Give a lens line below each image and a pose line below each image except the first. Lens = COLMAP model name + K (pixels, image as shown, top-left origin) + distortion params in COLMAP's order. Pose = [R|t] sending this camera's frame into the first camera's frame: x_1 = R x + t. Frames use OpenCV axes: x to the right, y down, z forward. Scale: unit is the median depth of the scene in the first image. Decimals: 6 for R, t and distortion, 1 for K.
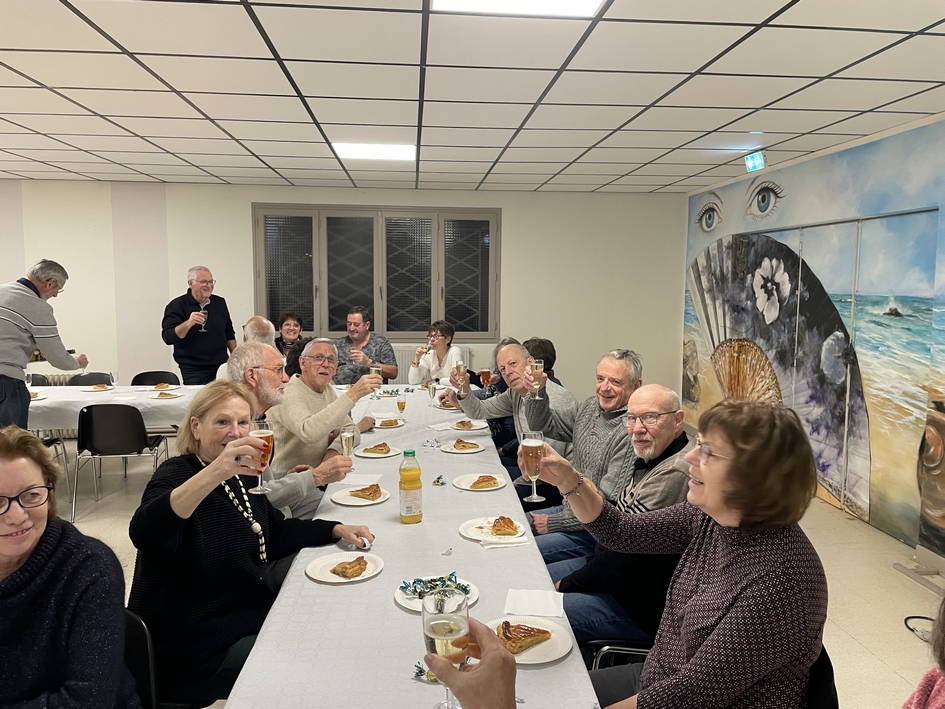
lens RADIAL K [[715.1, 0, 480.4], [0, 715.1, 336.8], [0, 0, 1]] dist [0.101052, -0.134514]
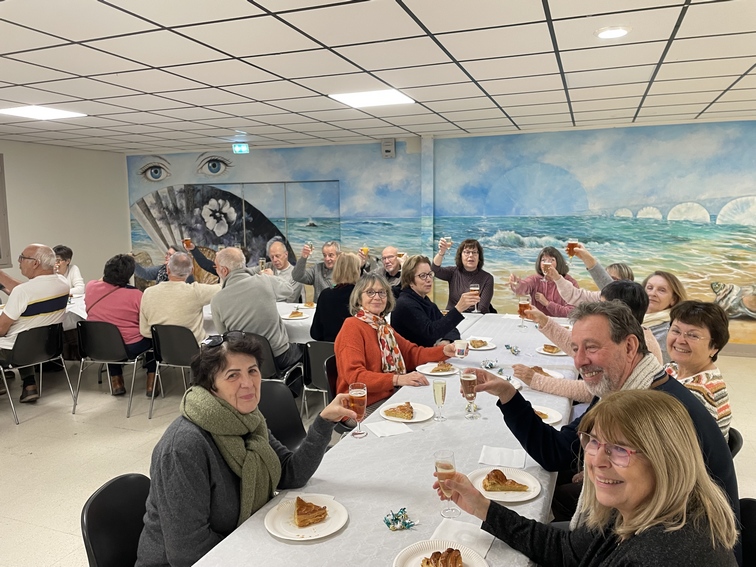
lens RADIAL K [[572.1, 0, 375.0], [0, 572.1, 273.2], [0, 0, 1]] dist [0.101052, -0.134514]
pose [[0.440746, -0.117374, 0.889925, -0.798691], [0.089677, 0.992212, 0.086451, -0.017341], [-0.893141, 0.041703, 0.447839, 0.027961]]
